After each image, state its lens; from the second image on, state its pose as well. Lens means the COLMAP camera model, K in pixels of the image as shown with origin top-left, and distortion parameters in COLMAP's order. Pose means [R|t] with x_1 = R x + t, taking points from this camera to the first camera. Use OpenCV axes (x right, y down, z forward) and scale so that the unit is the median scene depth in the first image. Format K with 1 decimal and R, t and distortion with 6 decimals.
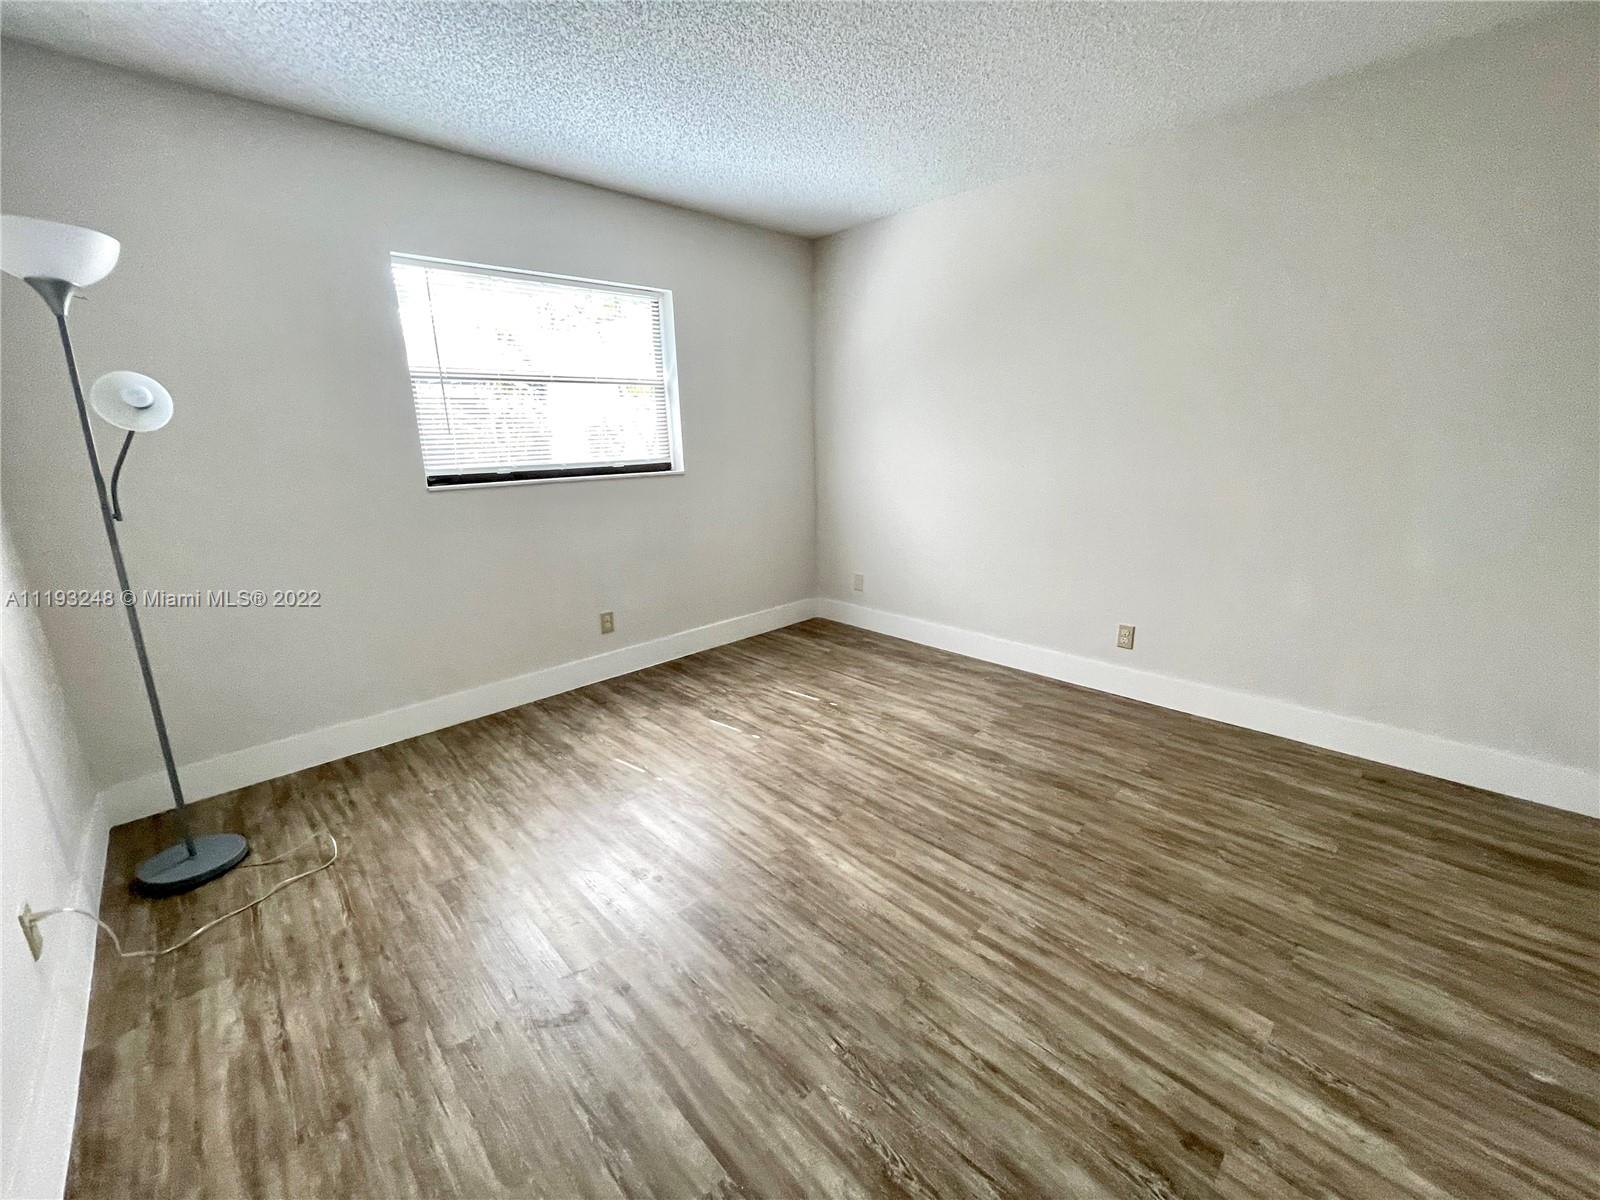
lens RADIAL K [[643.4, 0, 803.1], [0, 643.4, 597.6], [0, 0, 1]] dist [0.000738, 0.000006]
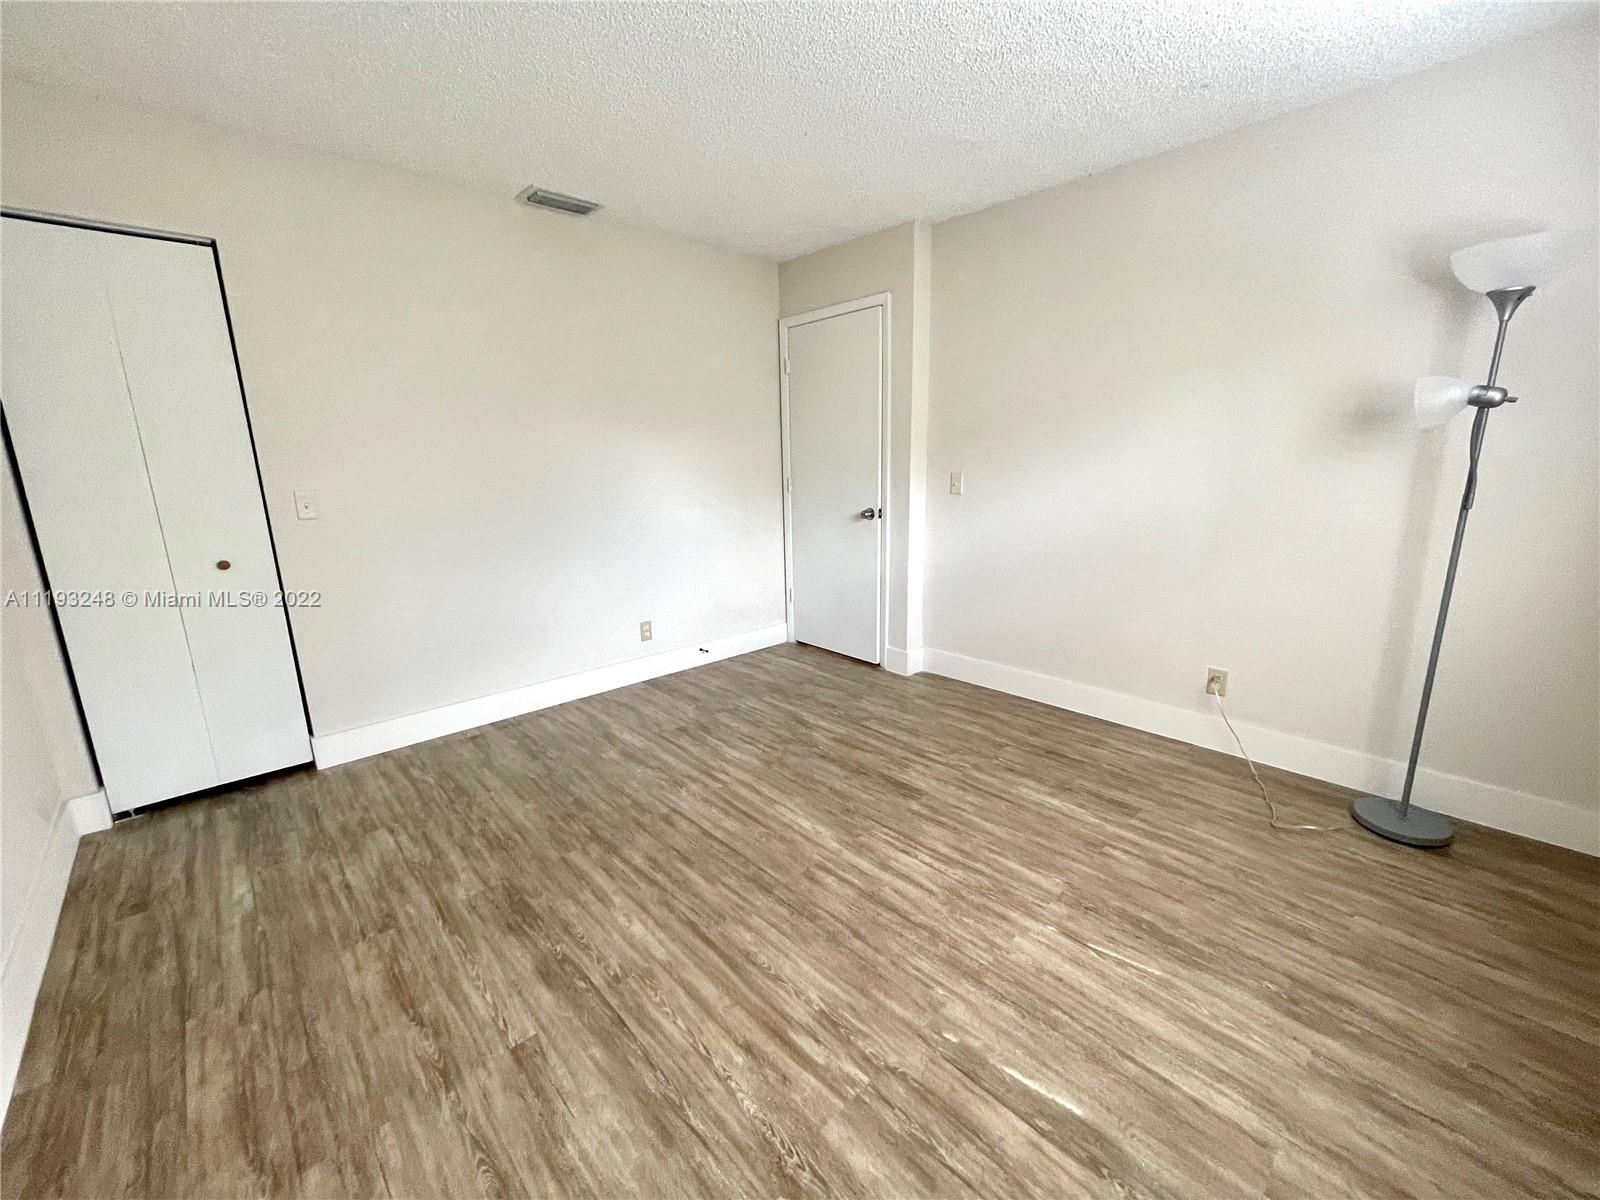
lens RADIAL K [[643.4, 0, 803.1], [0, 643.4, 597.6], [0, 0, 1]] dist [0.000738, 0.000006]
pose [[-0.999163, 0.035571, 0.020206, 0.026969], [0.040871, 0.889394, 0.455310, -0.411290], [-0.001776, 0.455755, -0.890104, 1.594760]]
